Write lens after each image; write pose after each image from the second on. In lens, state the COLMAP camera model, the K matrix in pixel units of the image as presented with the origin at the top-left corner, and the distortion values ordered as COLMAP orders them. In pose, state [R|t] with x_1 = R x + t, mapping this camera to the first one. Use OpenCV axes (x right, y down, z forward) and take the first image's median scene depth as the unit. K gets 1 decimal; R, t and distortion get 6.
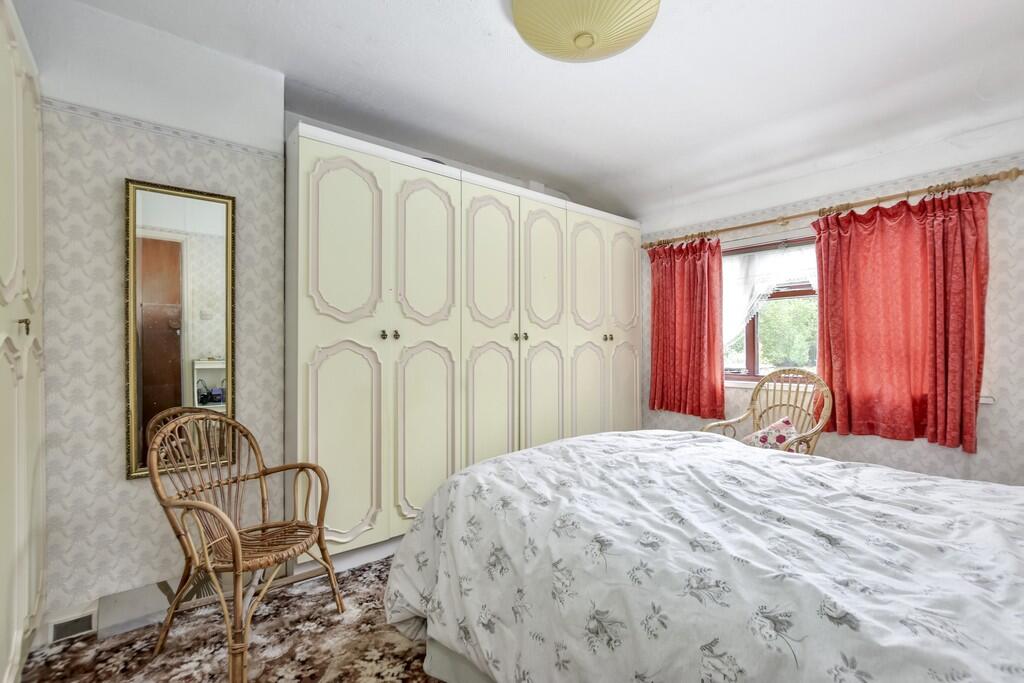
lens RADIAL K [[451.9, 0, 512.0], [0, 451.9, 341.5], [0, 0, 1]] dist [-0.011057, 0.000809]
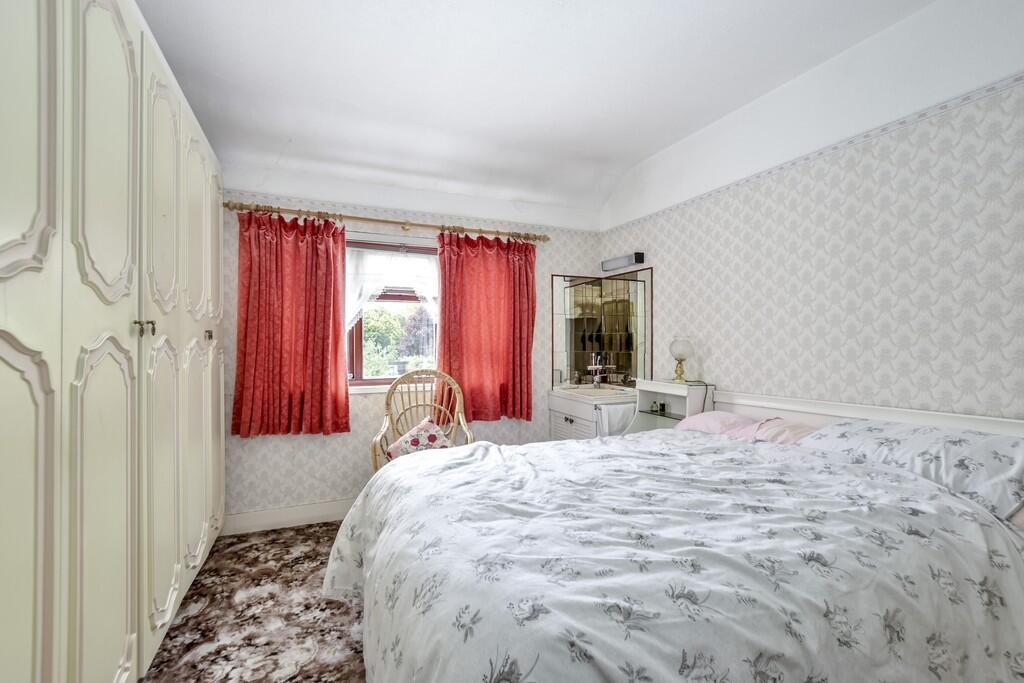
lens RADIAL K [[451.9, 0, 512.0], [0, 451.9, 341.5], [0, 0, 1]] dist [-0.011057, 0.000809]
pose [[0.284033, 0.014223, 0.958709, -0.341963], [-0.008618, 0.999887, -0.012281, 0.006508], [-0.958776, -0.004774, 0.284124, 0.526221]]
